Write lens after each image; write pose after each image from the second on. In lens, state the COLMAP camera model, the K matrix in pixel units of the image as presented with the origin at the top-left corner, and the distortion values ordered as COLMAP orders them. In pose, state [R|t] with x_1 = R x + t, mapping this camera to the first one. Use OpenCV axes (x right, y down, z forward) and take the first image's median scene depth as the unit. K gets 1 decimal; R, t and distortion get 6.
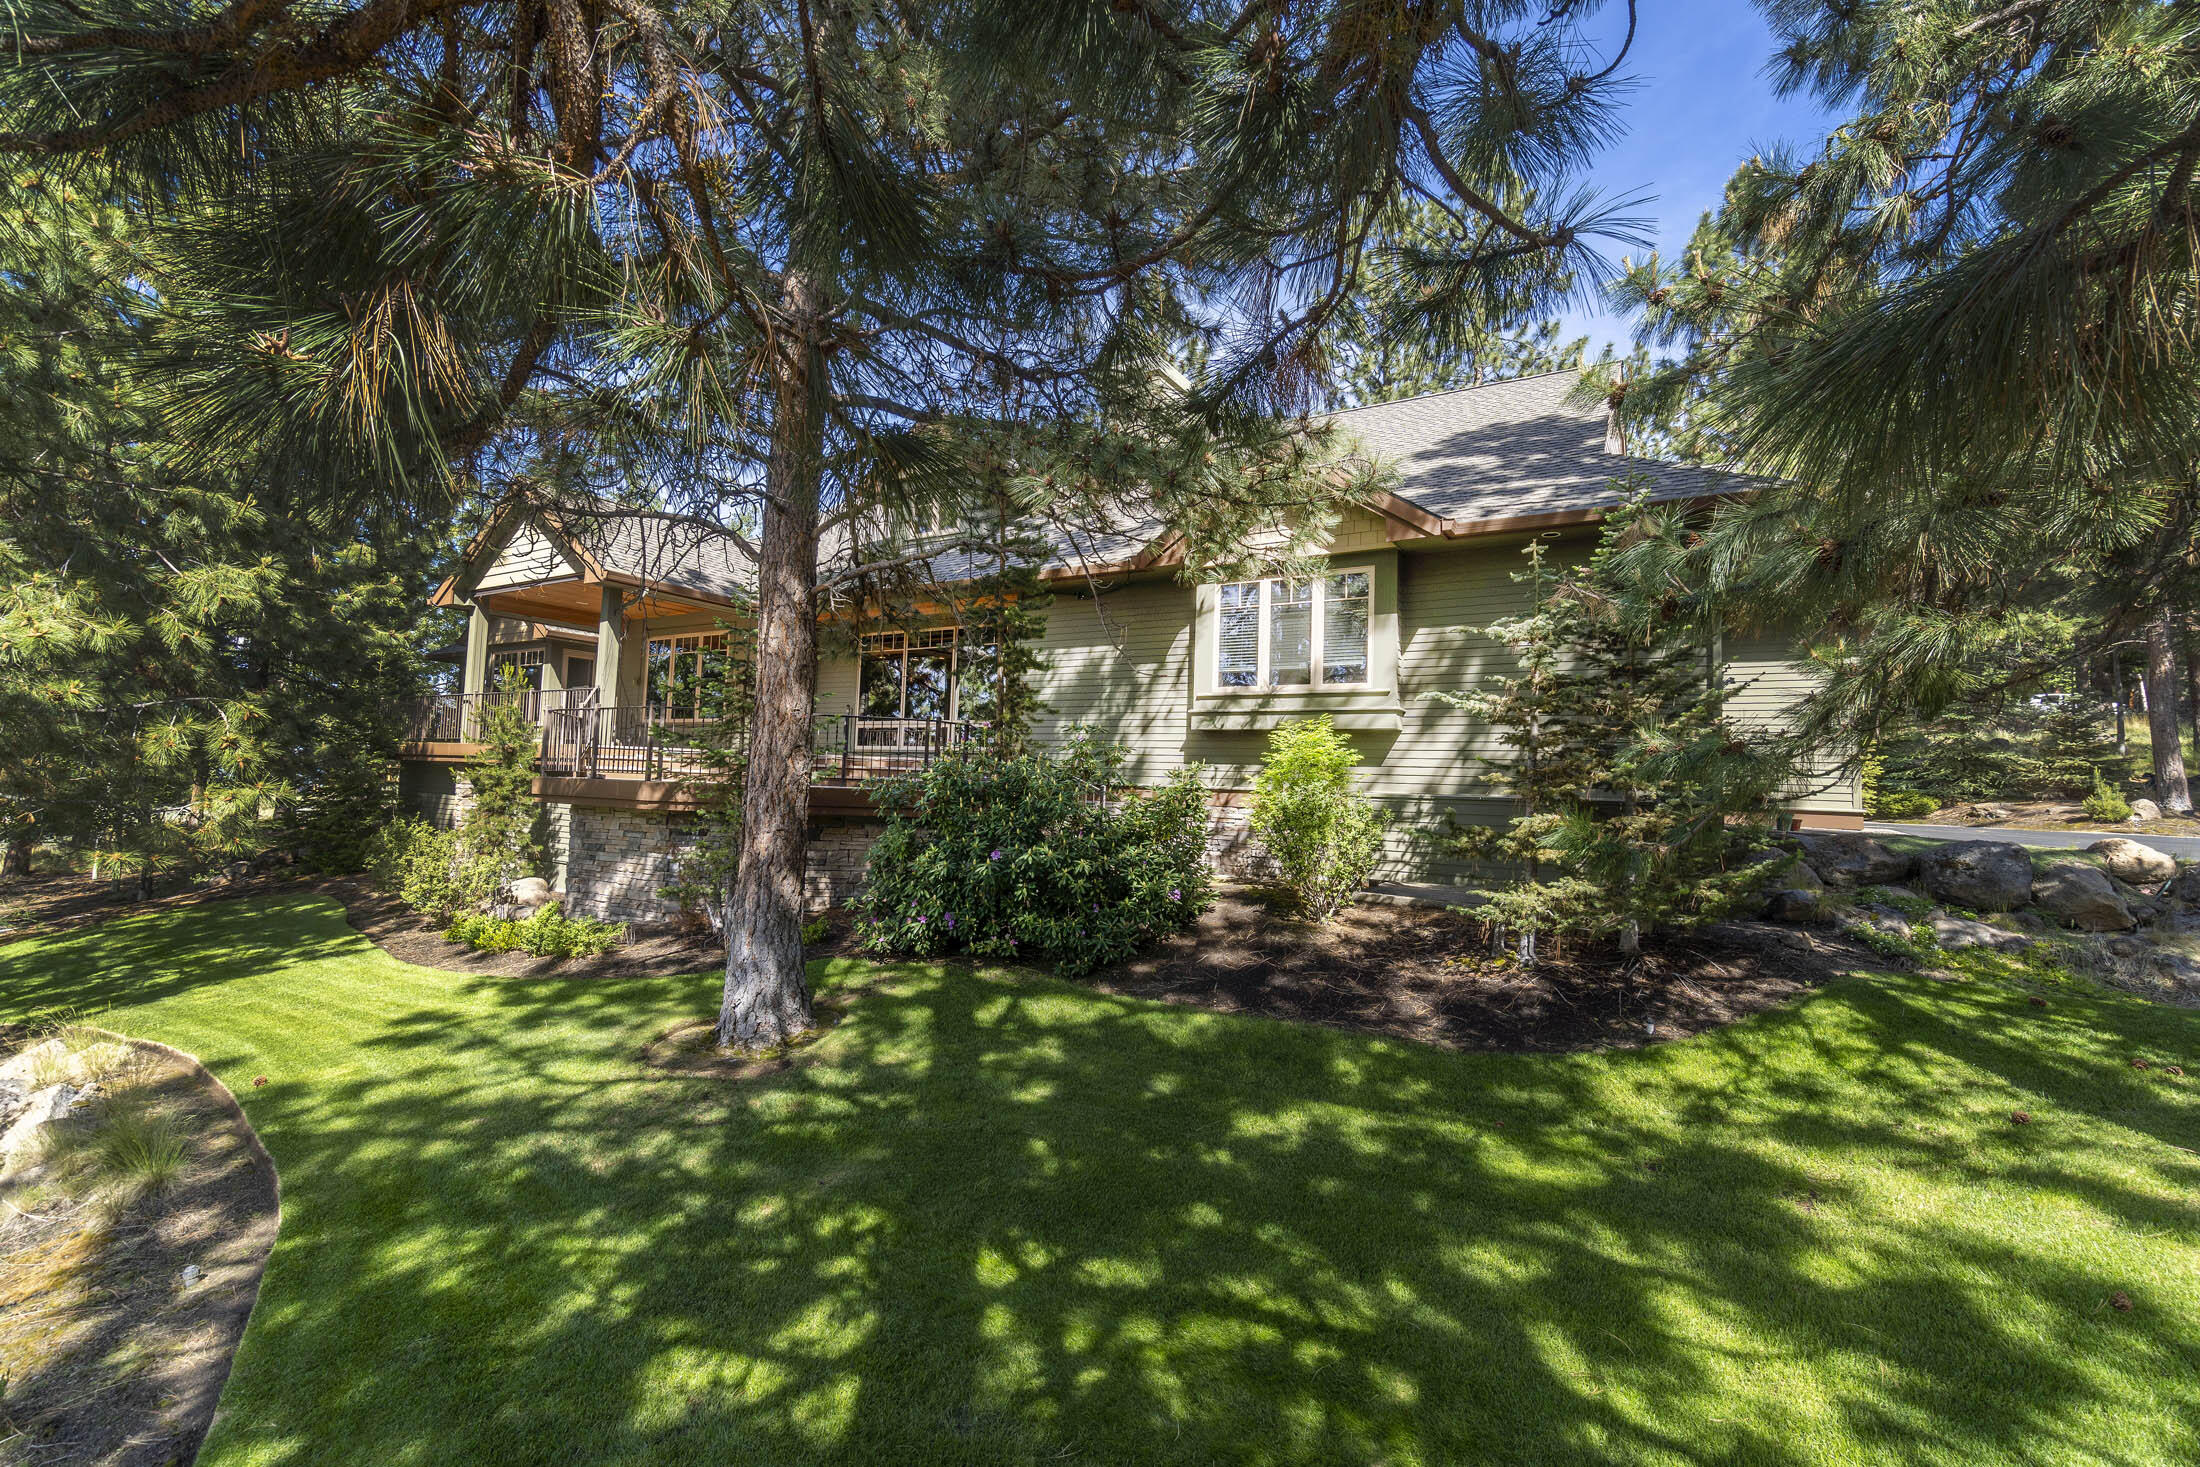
lens RADIAL K [[988.8, 0, 1146.8], [0, 988.8, 705.4], [0, 0, 1]] dist [0.000181, 0.000673]
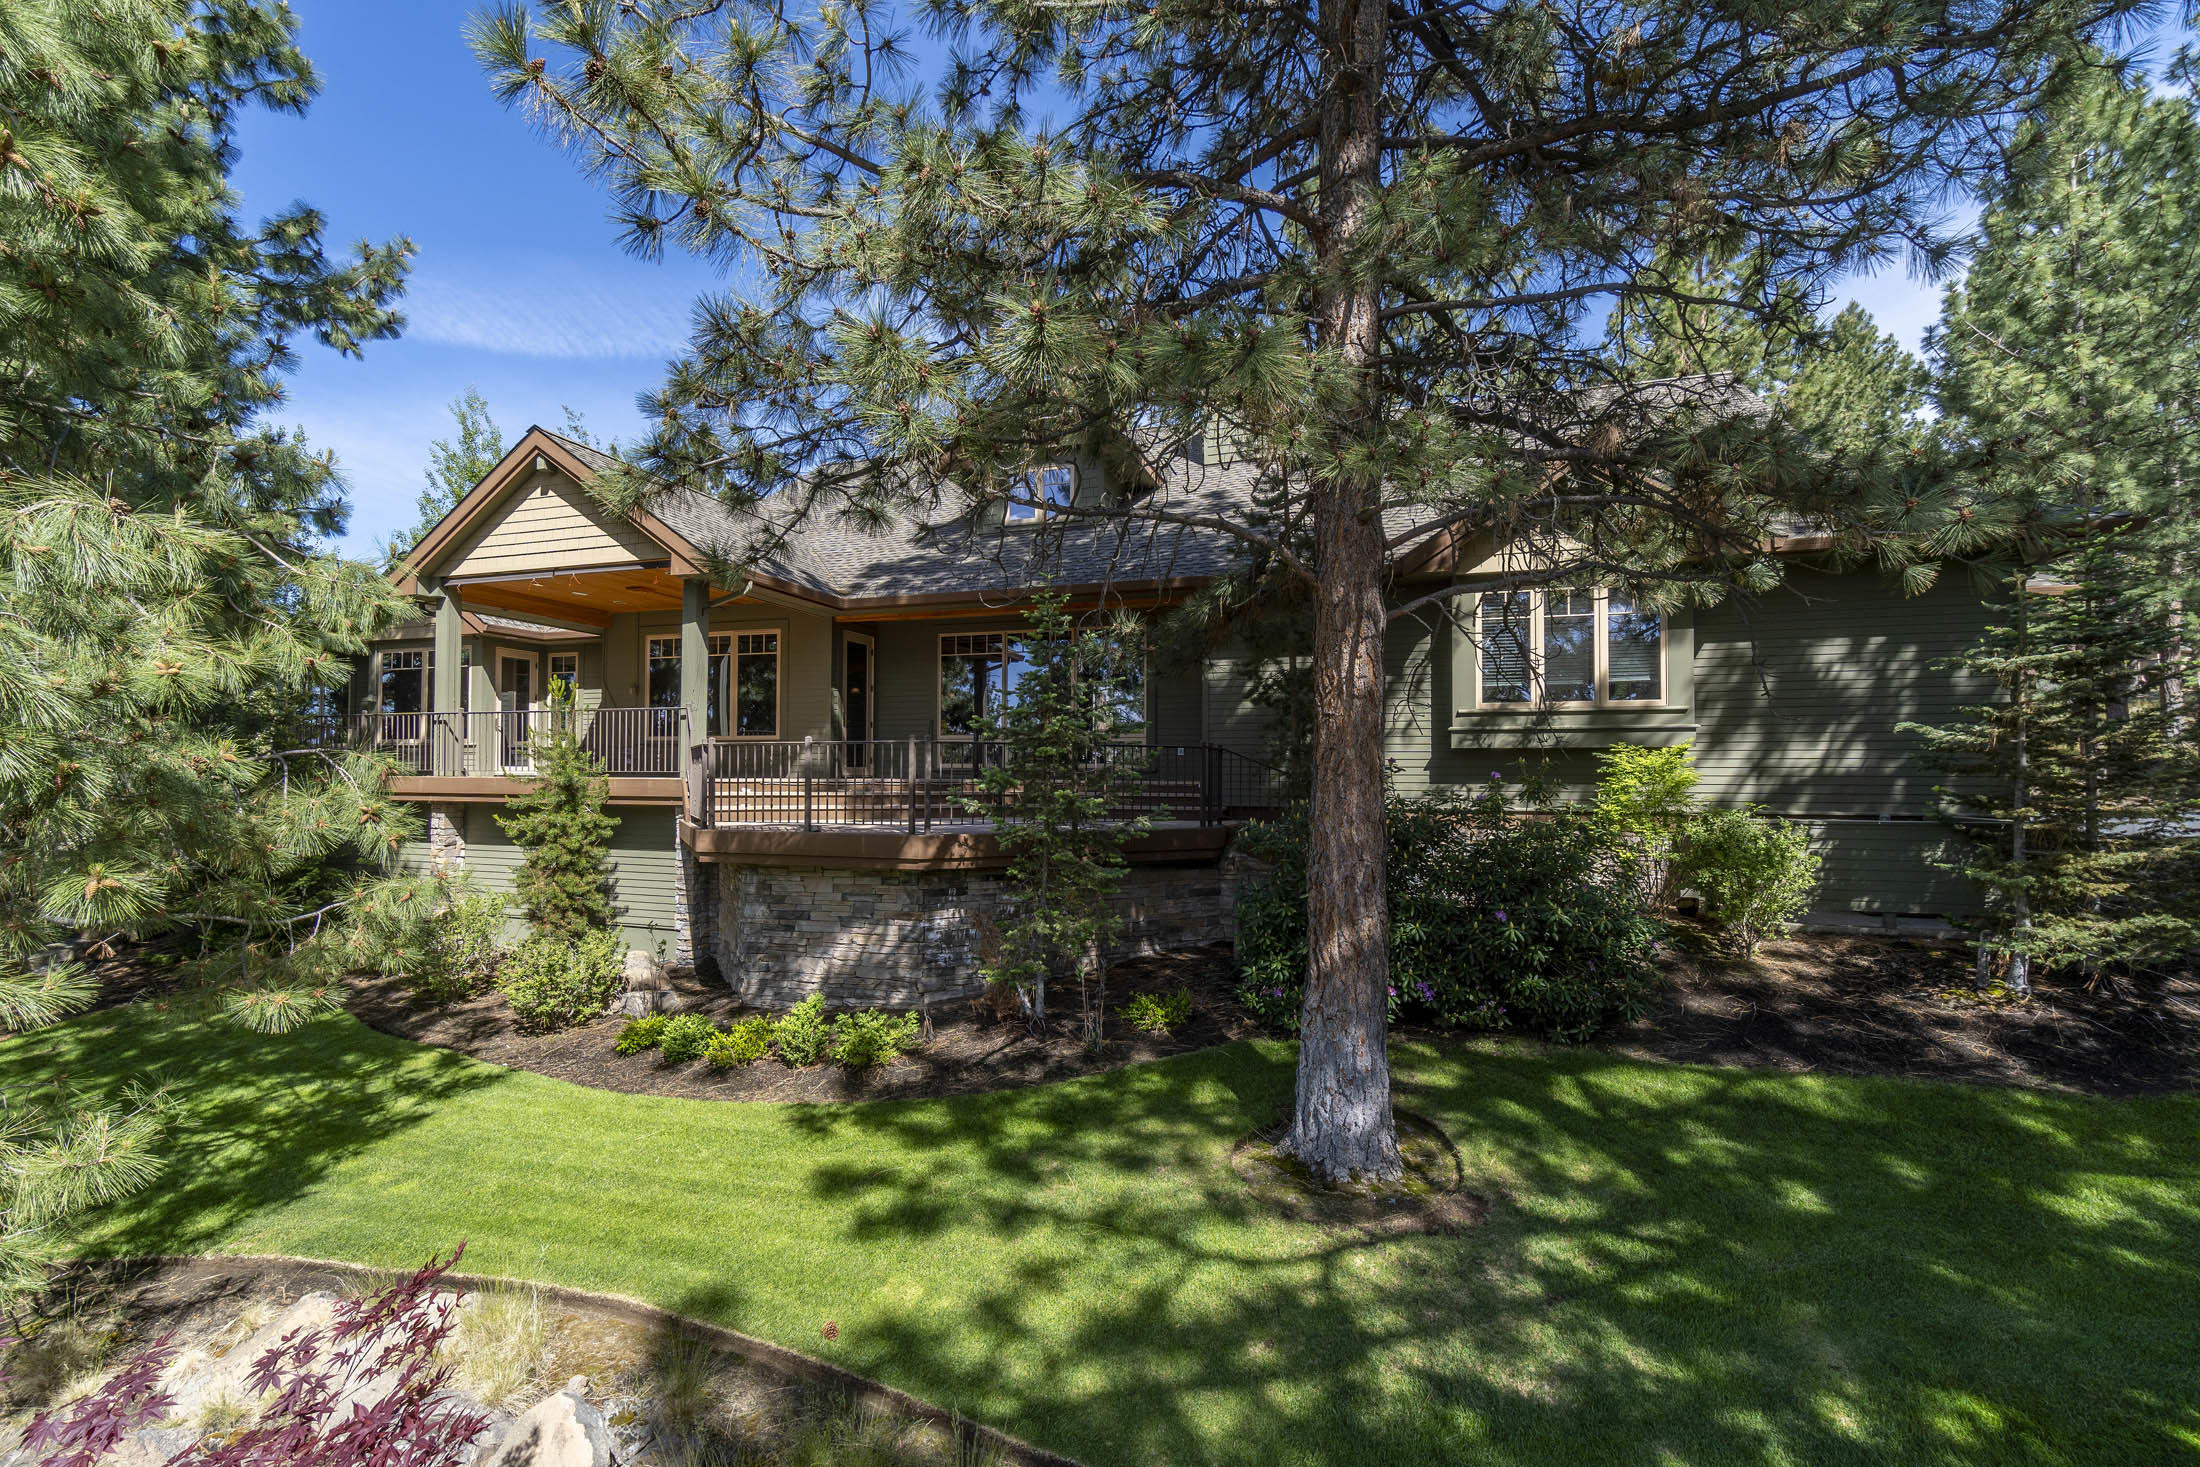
lens RADIAL K [[988.8, 0, 1098.7], [0, 988.8, 736.8], [0, 0, 1]] dist [0.000181, 0.000673]
pose [[0.968770, -0.023473, 0.246846, -0.878885], [0.009053, 0.998194, 0.059388, -0.077408], [-0.247794, -0.055298, 0.967233, 0.297095]]
